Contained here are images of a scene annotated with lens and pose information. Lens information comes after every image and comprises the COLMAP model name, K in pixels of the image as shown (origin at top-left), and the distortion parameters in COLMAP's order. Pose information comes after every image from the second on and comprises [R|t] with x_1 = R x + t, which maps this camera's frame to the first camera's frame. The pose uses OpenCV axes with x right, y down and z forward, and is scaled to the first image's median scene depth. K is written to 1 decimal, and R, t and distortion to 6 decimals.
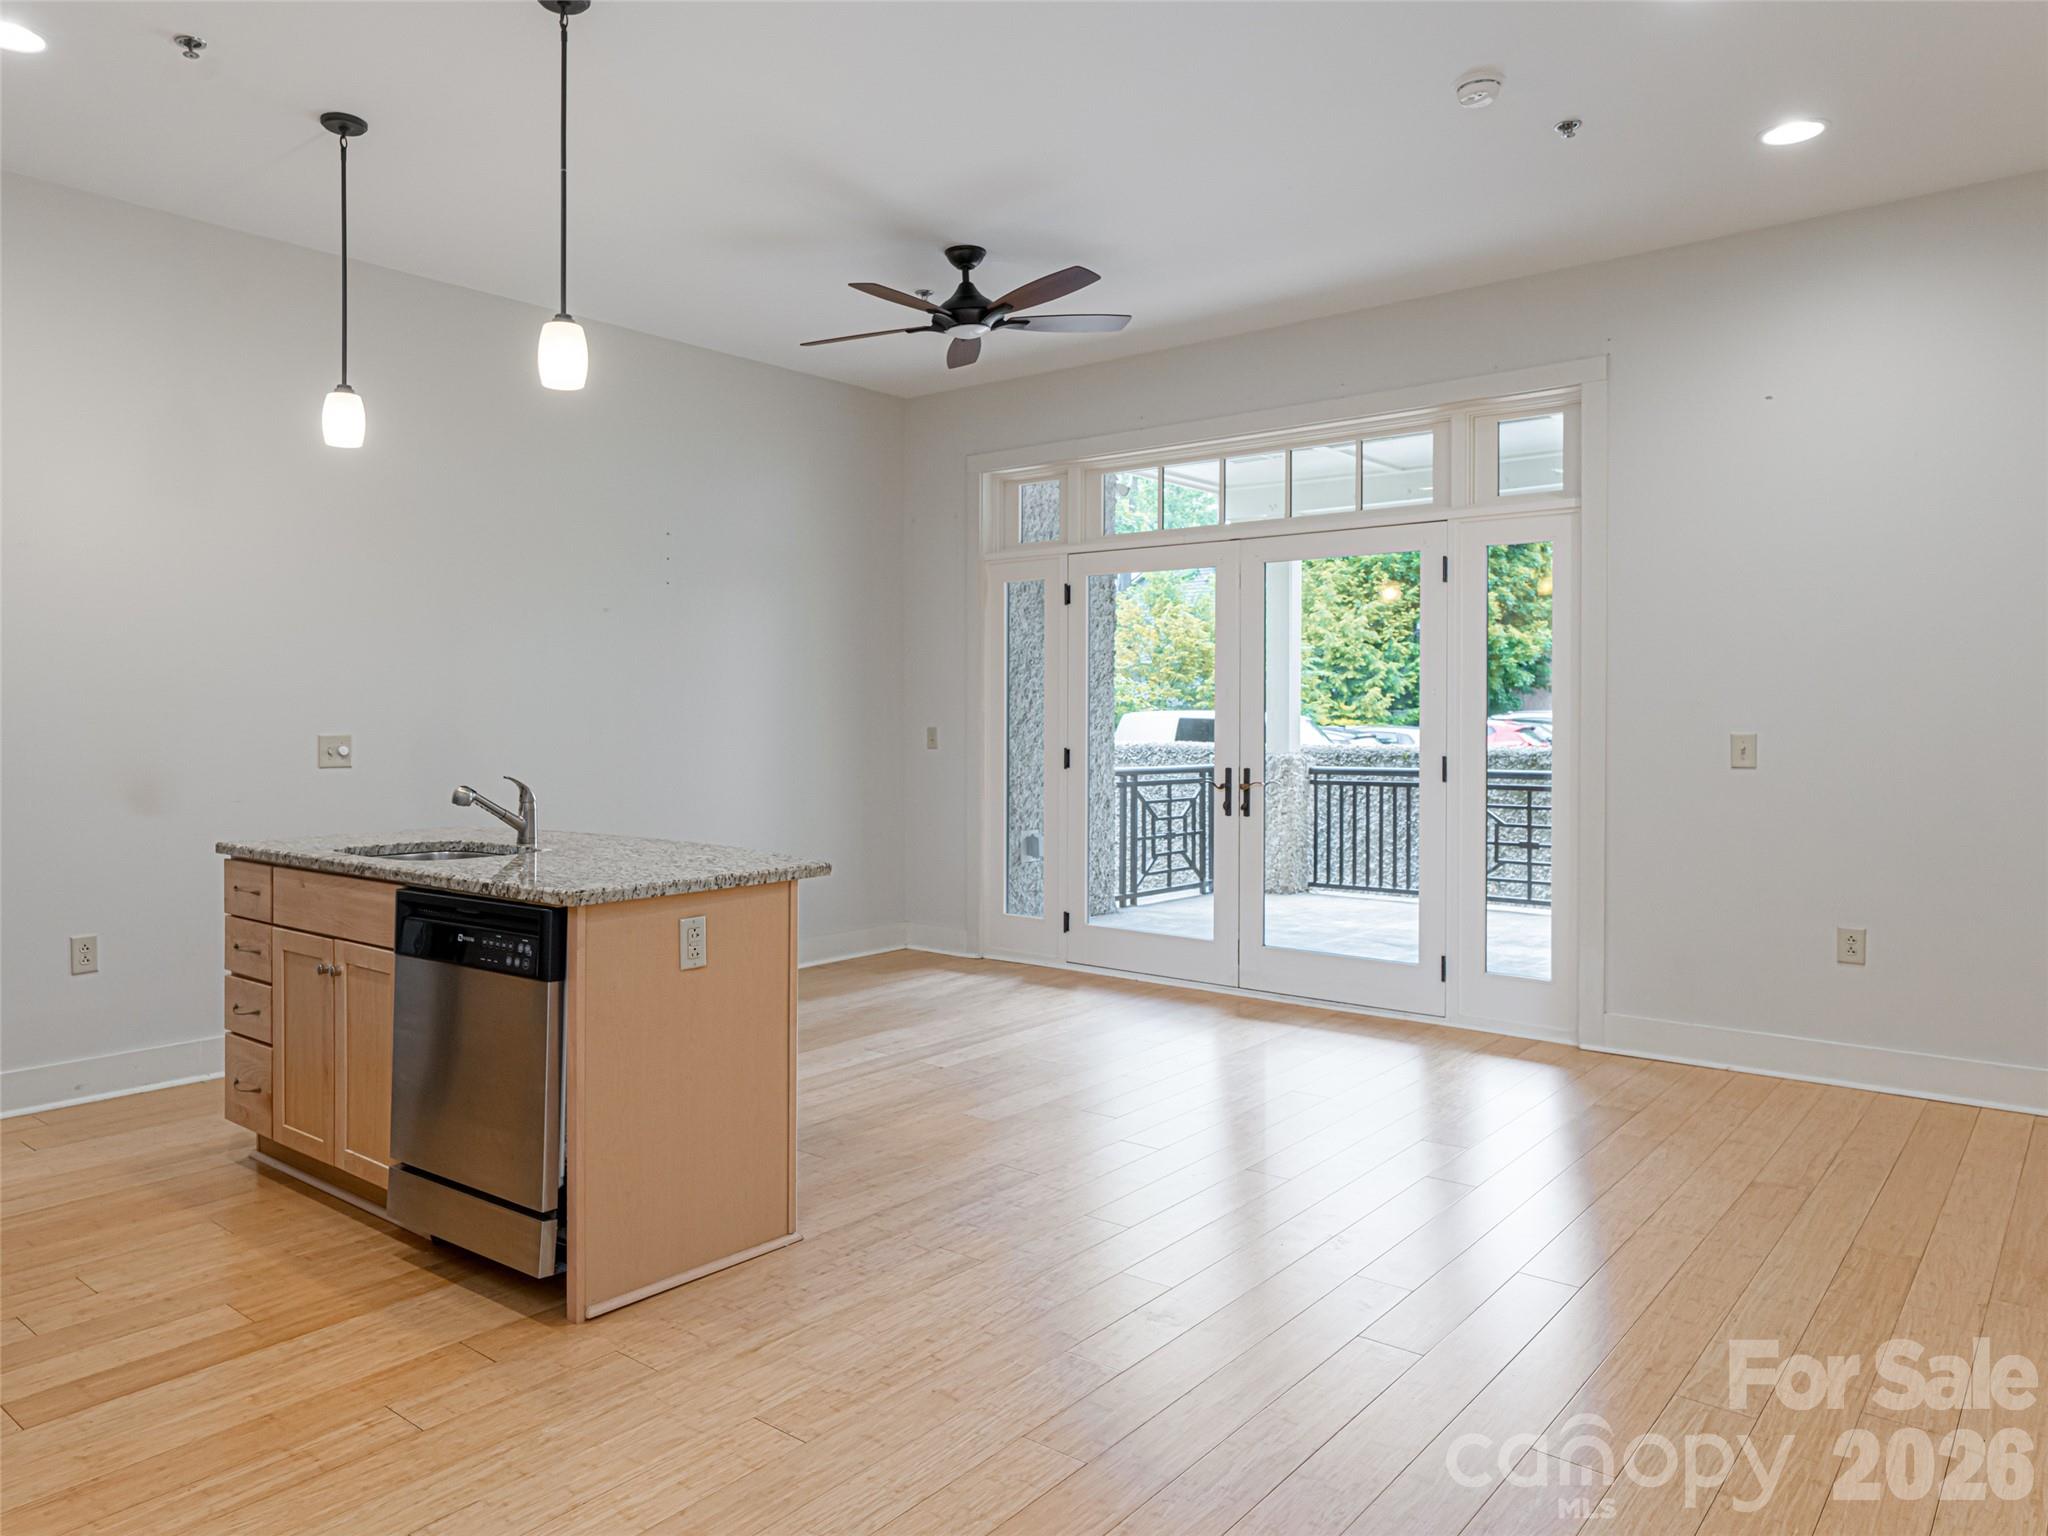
lens RADIAL K [[1374.2, 0, 963.8], [0, 1374.2, 766.2], [0, 0, 1]] dist [0.004747, 0.005928]
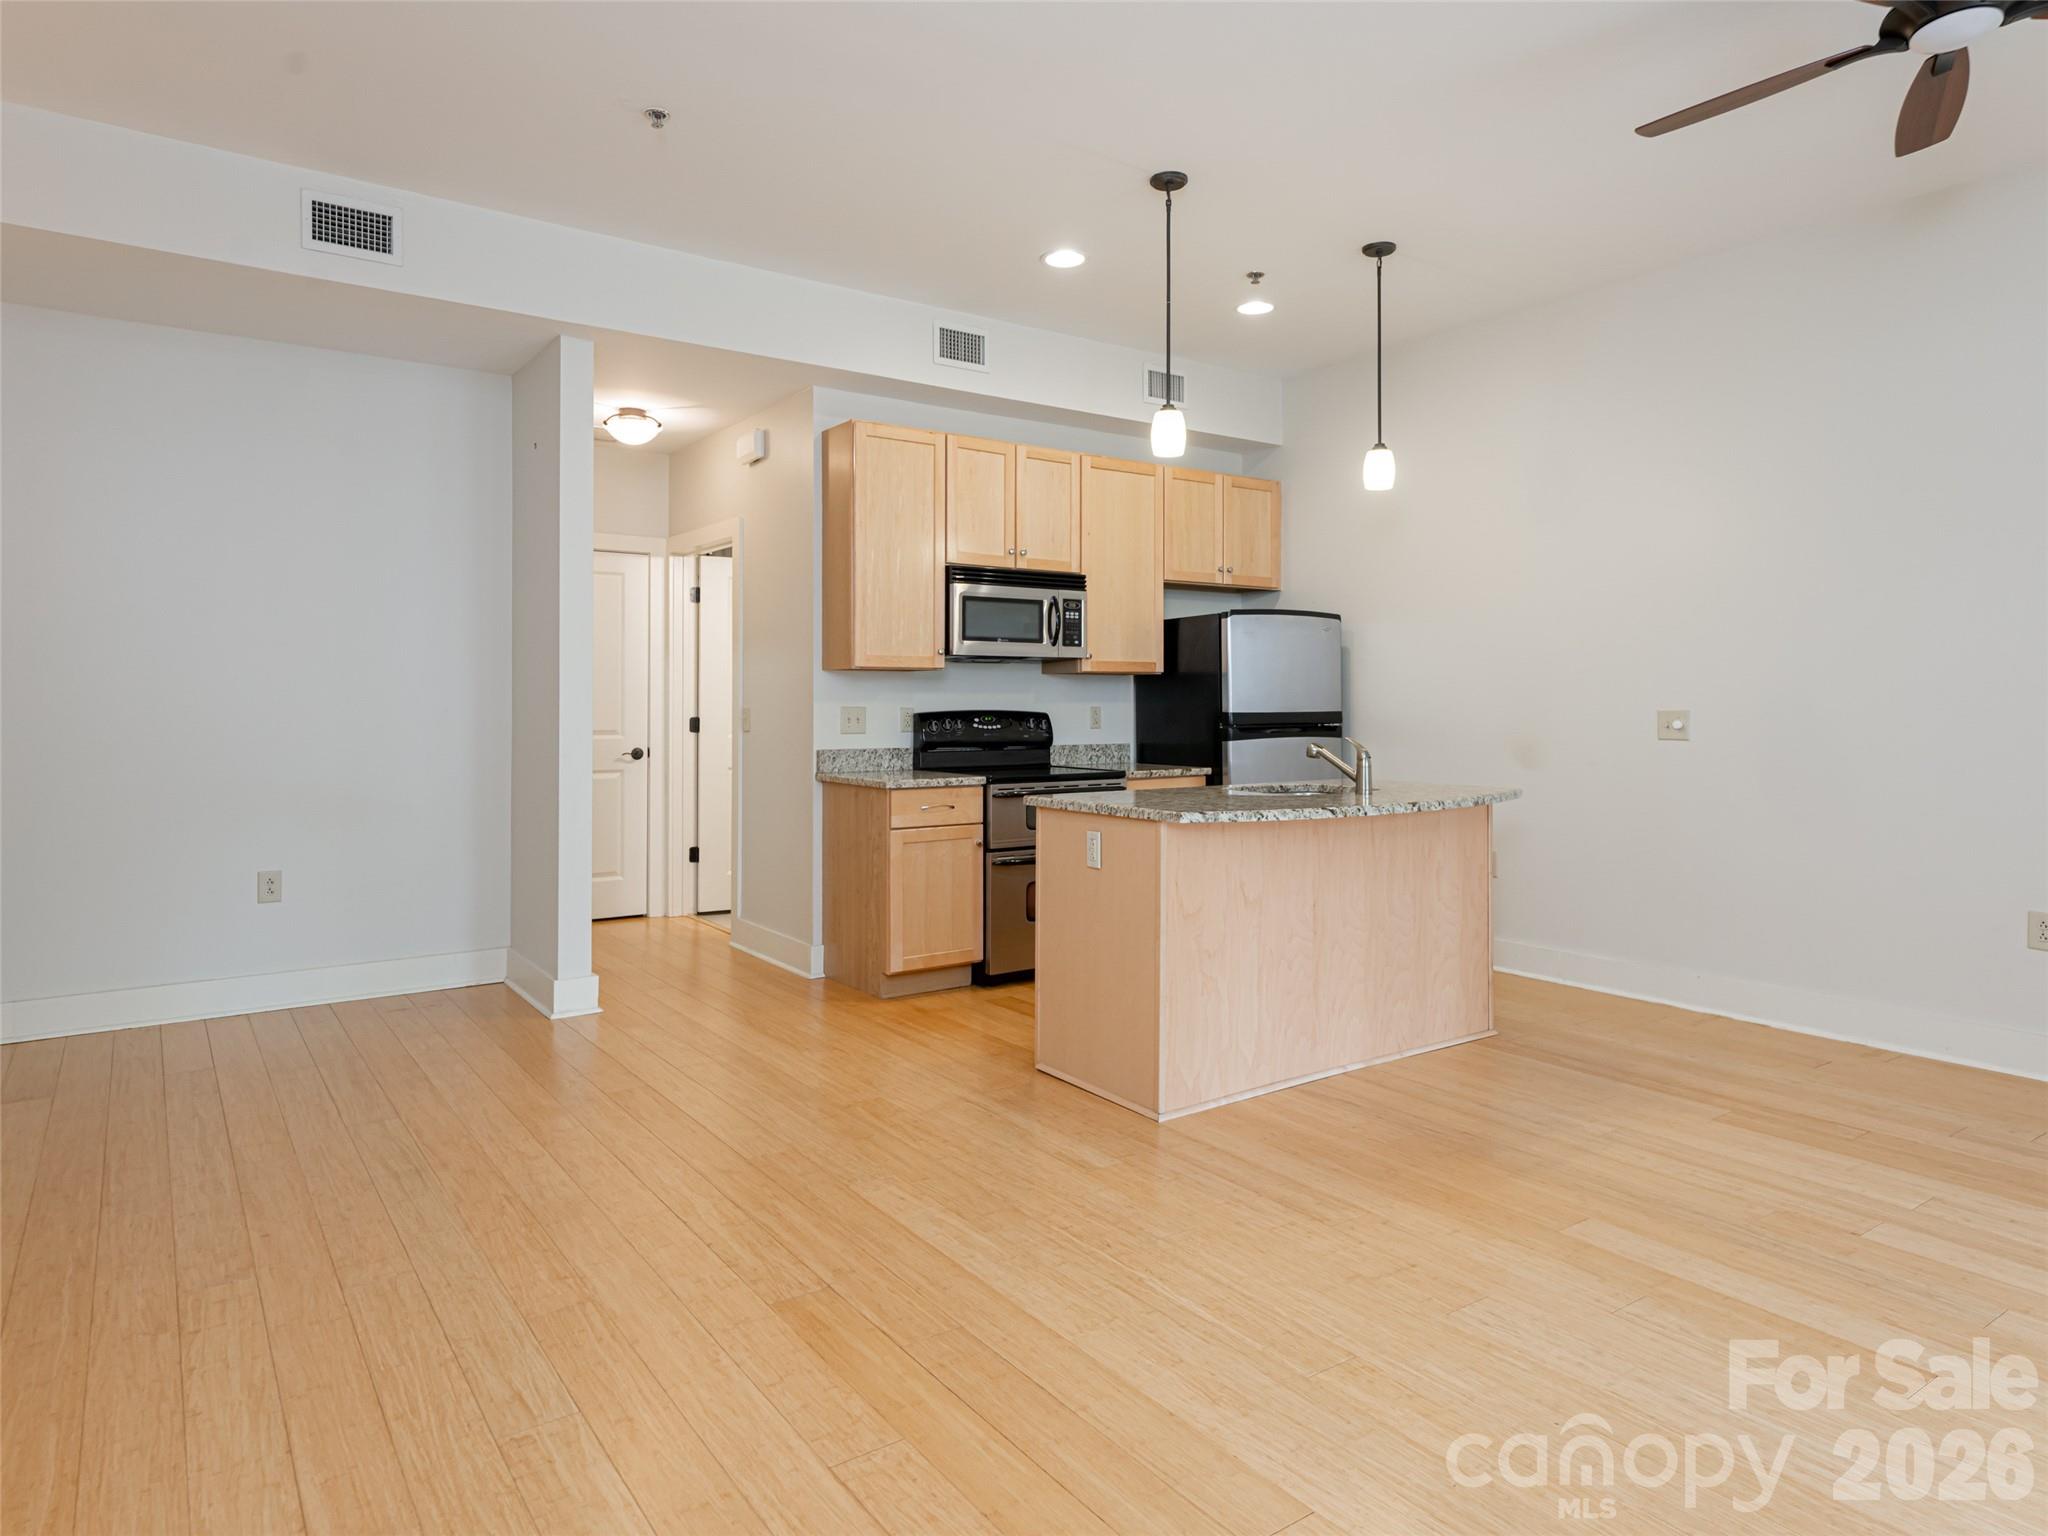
lens RADIAL K [[1295.5, 0, 1059.0], [0, 1295.5, 690.7], [0, 0, 1]] dist [0.003563, -0.006667]
pose [[-0.229467, -0.008774, -0.973277, 0.767766], [-0.040119, 0.999195, 0.000451, -0.022542], [0.972489, 0.039151, -0.229634, 0.885301]]
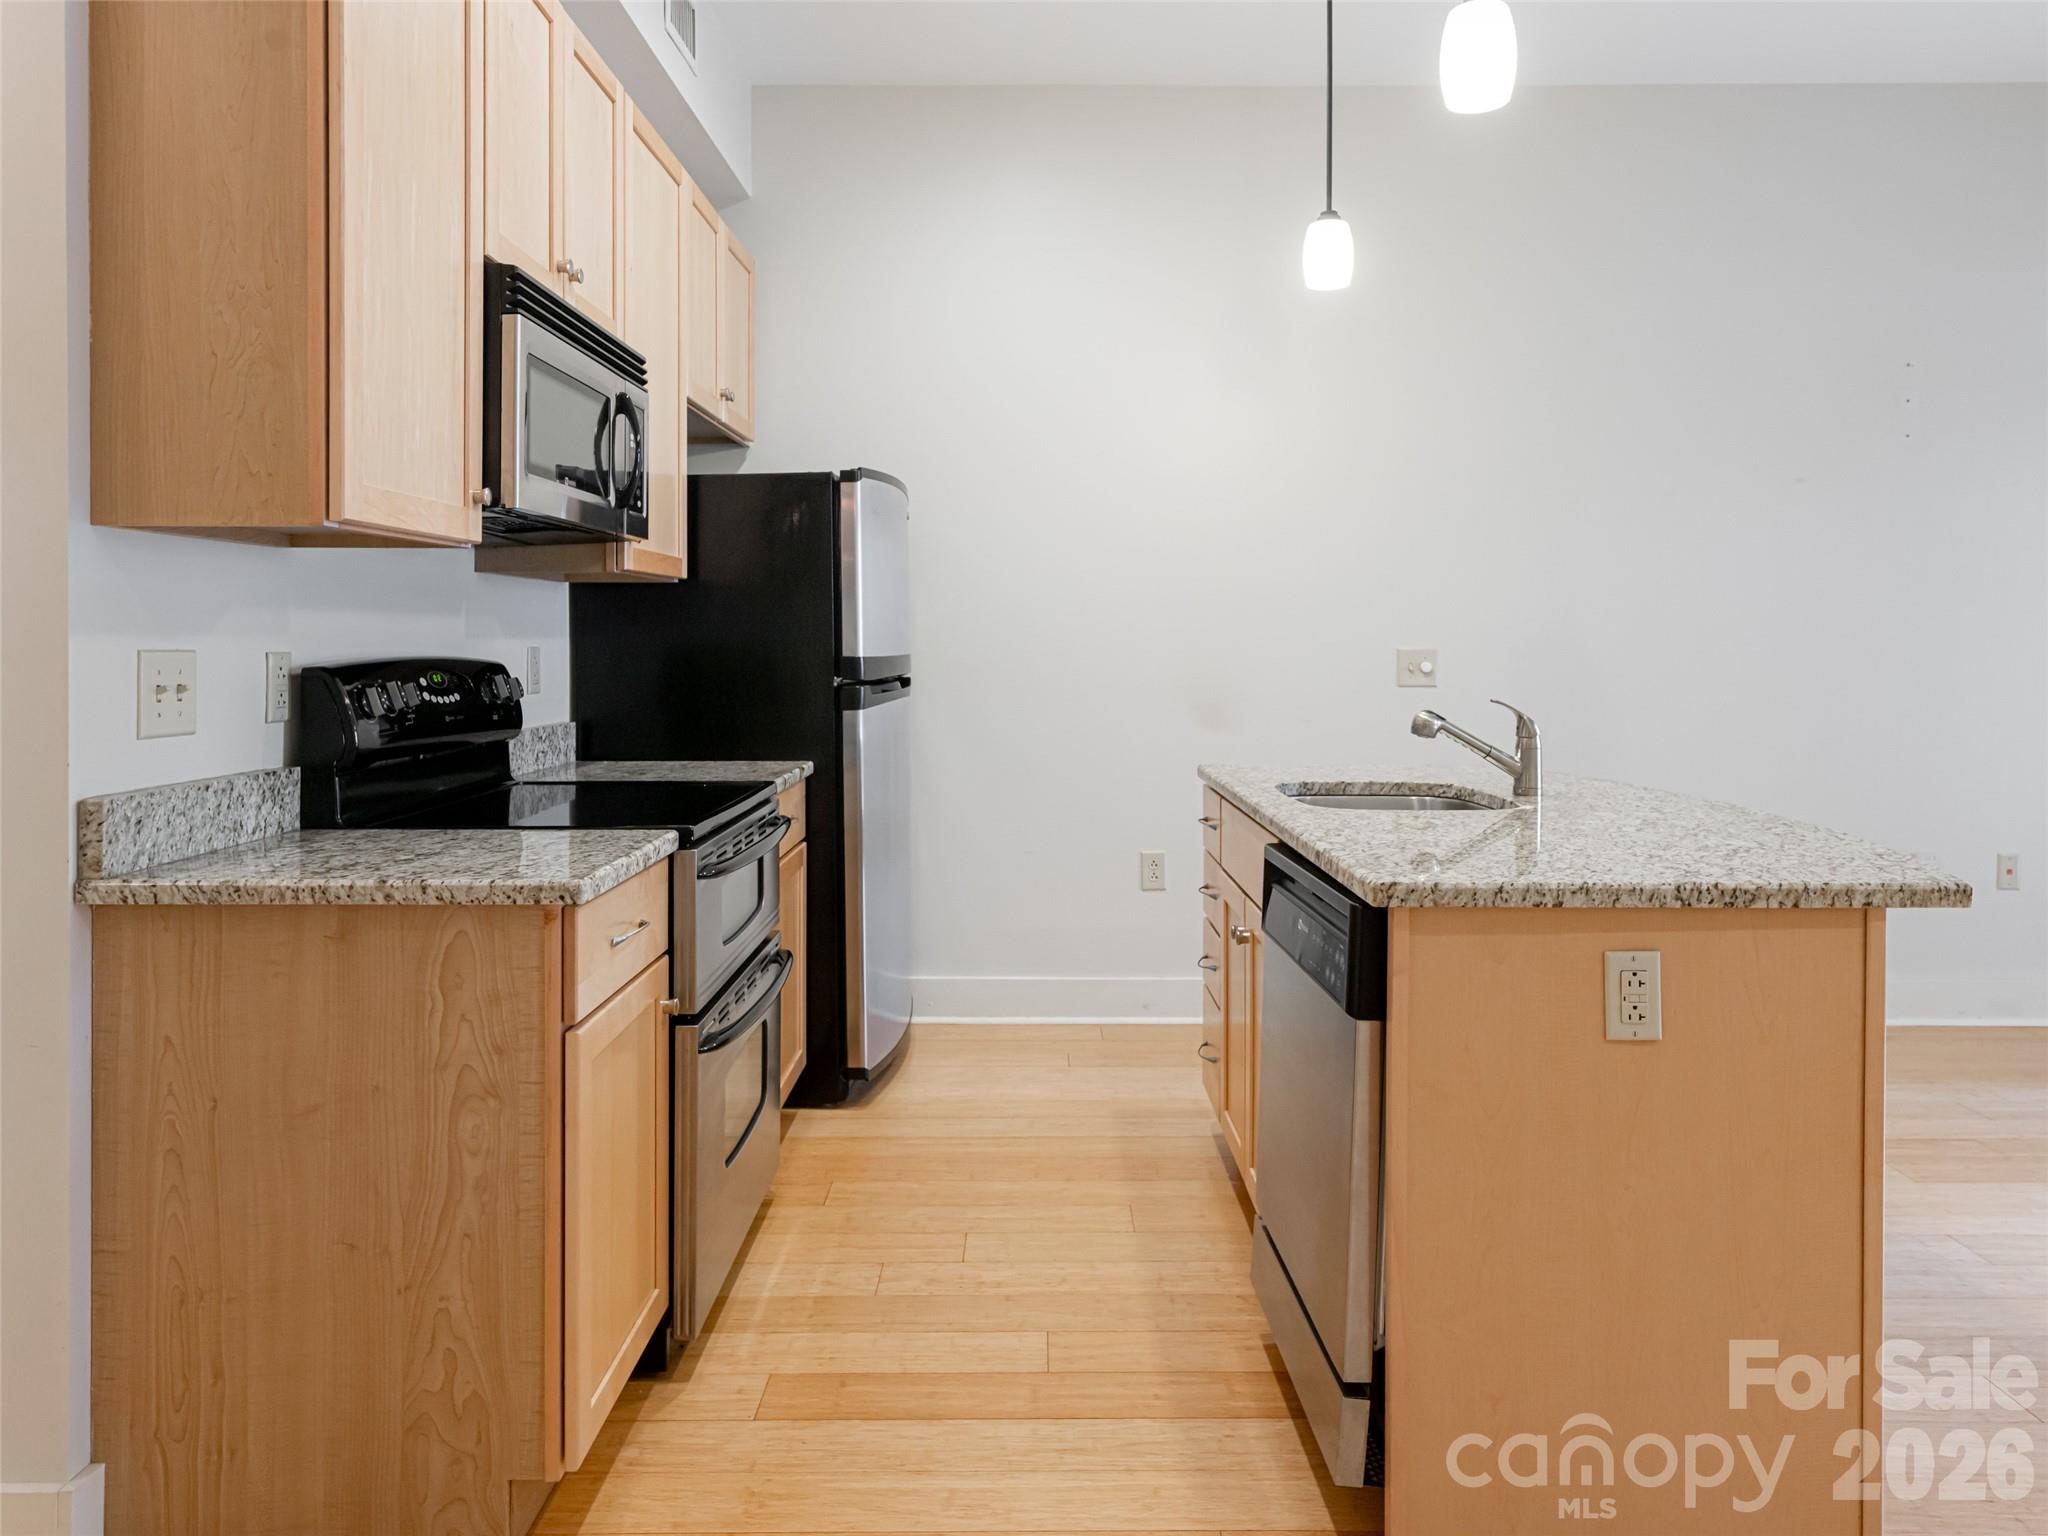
lens RADIAL K [[1374.2, 0, 1068.5], [0, 1374.2, 664.6], [0, 0, 1]] dist [0.004747, 0.005928]
pose [[0.652069, 0.011892, -0.758066, 0.058062], [-0.030749, 0.999469, -0.010770, 0.003125], [0.757536, 0.030332, 0.652089, 0.317636]]
